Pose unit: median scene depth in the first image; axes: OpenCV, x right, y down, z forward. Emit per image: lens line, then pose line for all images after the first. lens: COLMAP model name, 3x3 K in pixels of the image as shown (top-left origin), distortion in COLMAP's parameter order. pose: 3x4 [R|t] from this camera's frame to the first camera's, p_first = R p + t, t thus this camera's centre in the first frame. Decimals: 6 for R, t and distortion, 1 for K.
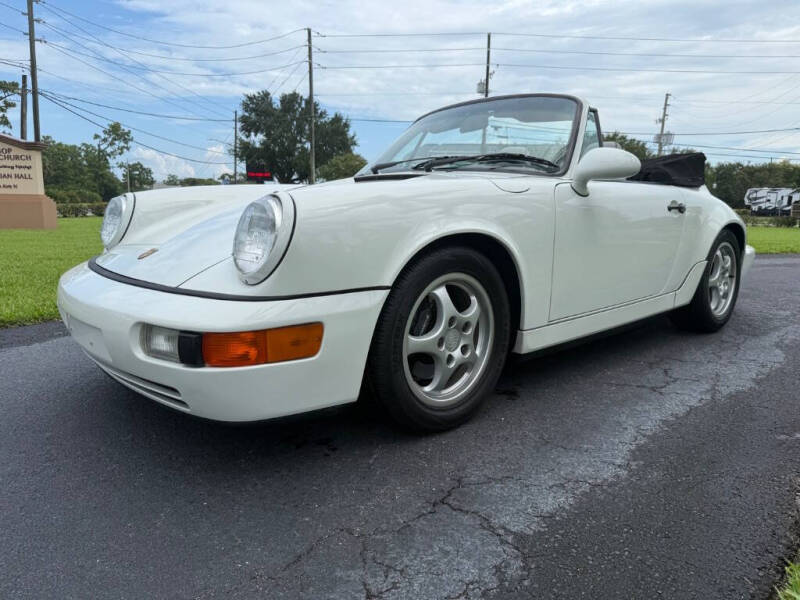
lens RADIAL K [[575.1, 0, 396.5], [0, 575.1, 299.7], [0, 0, 1]] dist [0.006210, -0.013815]
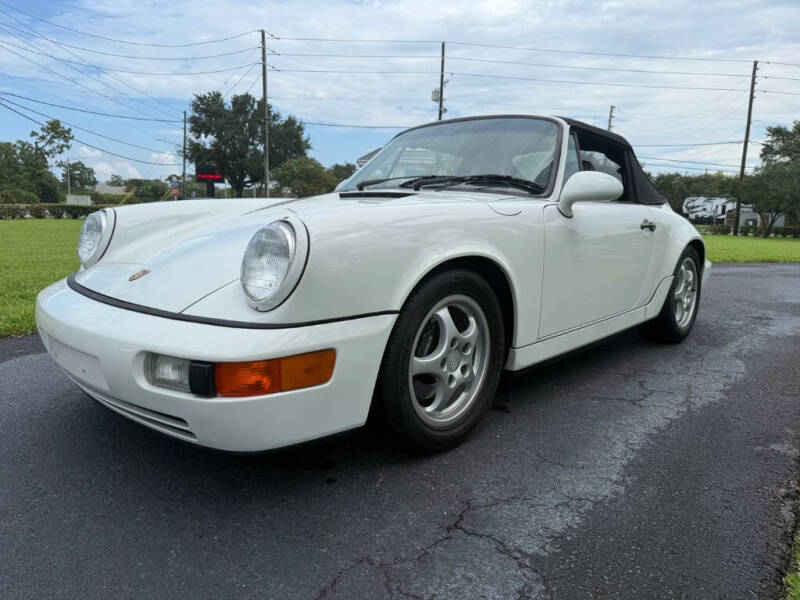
lens RADIAL K [[575.7, 0, 403.0], [0, 575.7, 297.7], [0, 0, 1]] dist [0.004709, -0.011211]
pose [[0.995775, -0.002076, 0.091807, -0.007486], [0.003085, 0.999936, -0.010846, -0.002769], [-0.091778, 0.011083, 0.995718, -0.000169]]
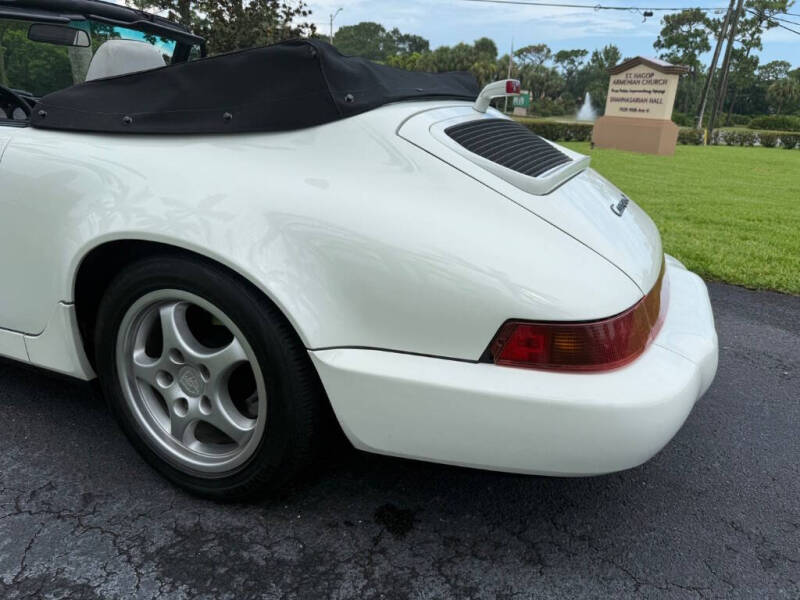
lens RADIAL K [[575.7, 0, 403.0], [0, 575.7, 297.7], [0, 0, 1]] dist [0.004709, -0.011211]
pose [[0.418067, 0.298524, -0.857964, 0.152206], [-0.195586, 0.951891, 0.235901, -0.033636], [0.887111, 0.069183, 0.456342, 0.151473]]
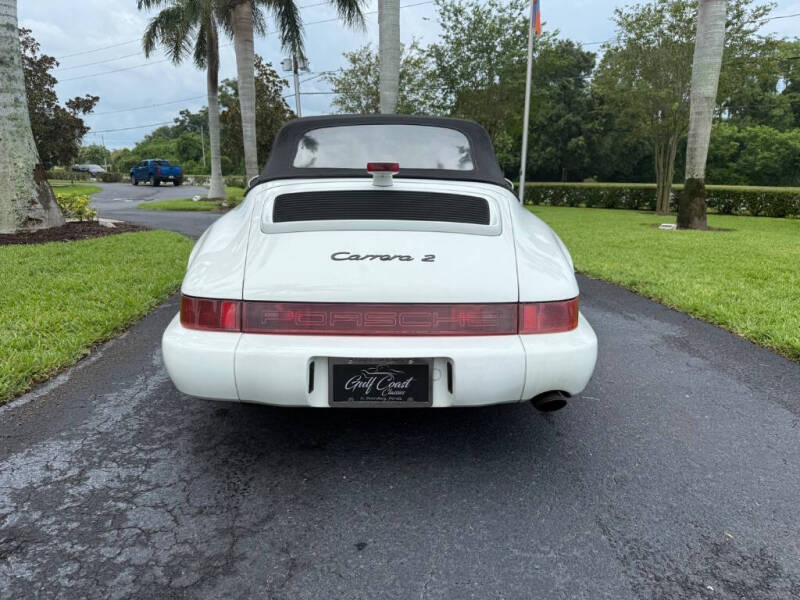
lens RADIAL K [[575.1, 0, 396.5], [0, 575.1, 299.7], [0, 0, 1]] dist [0.006210, -0.013815]
pose [[-0.642864, 0.147790, -0.751588, 0.163827], [-0.150462, 0.937730, 0.313089, -0.054799], [0.751058, 0.314359, -0.580595, 0.263585]]
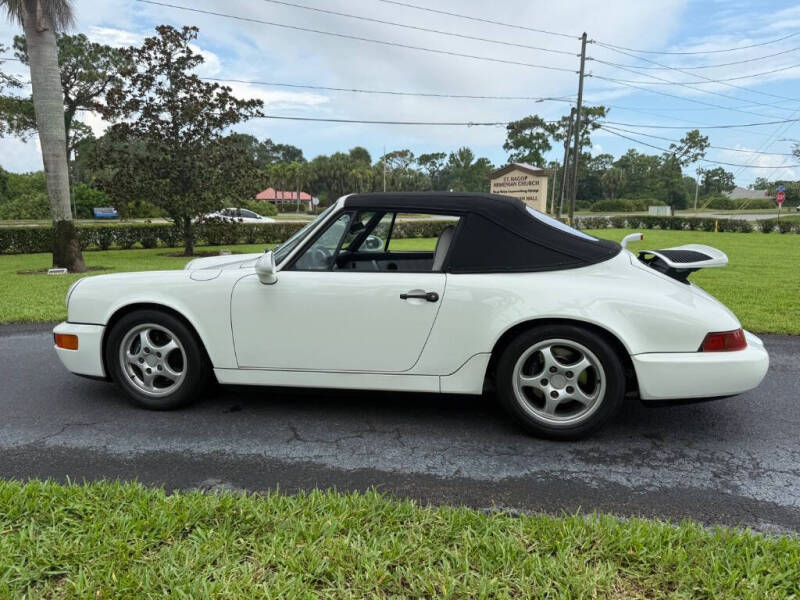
lens RADIAL K [[562.9, 0, 396.5], [0, 562.9, 299.8], [0, 0, 1]] dist [0.132365, -0.219914]
pose [[0.595447, 0.116469, -0.794907, 0.174174], [-0.123445, 0.990950, 0.052723, -0.027295], [0.793854, 0.066733, 0.604436, 0.045927]]
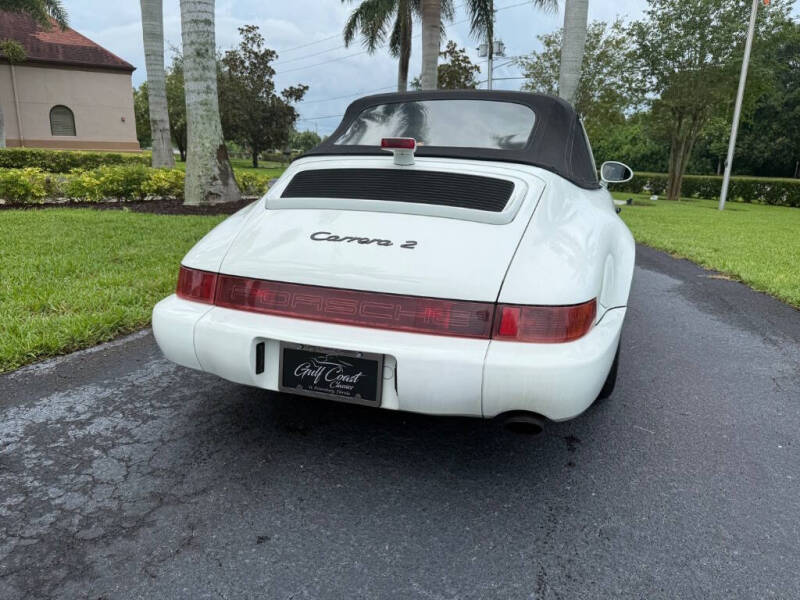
lens RADIAL K [[576.3, 0, 399.1], [0, 576.3, 302.4], [0, 0, 1]] dist [-0.002990, -0.006004]
pose [[-0.854269, 0.090364, -0.511917, 0.135355], [-0.130695, 0.915807, 0.379757, -0.056692], [0.503134, 0.391320, -0.770535, 0.278230]]
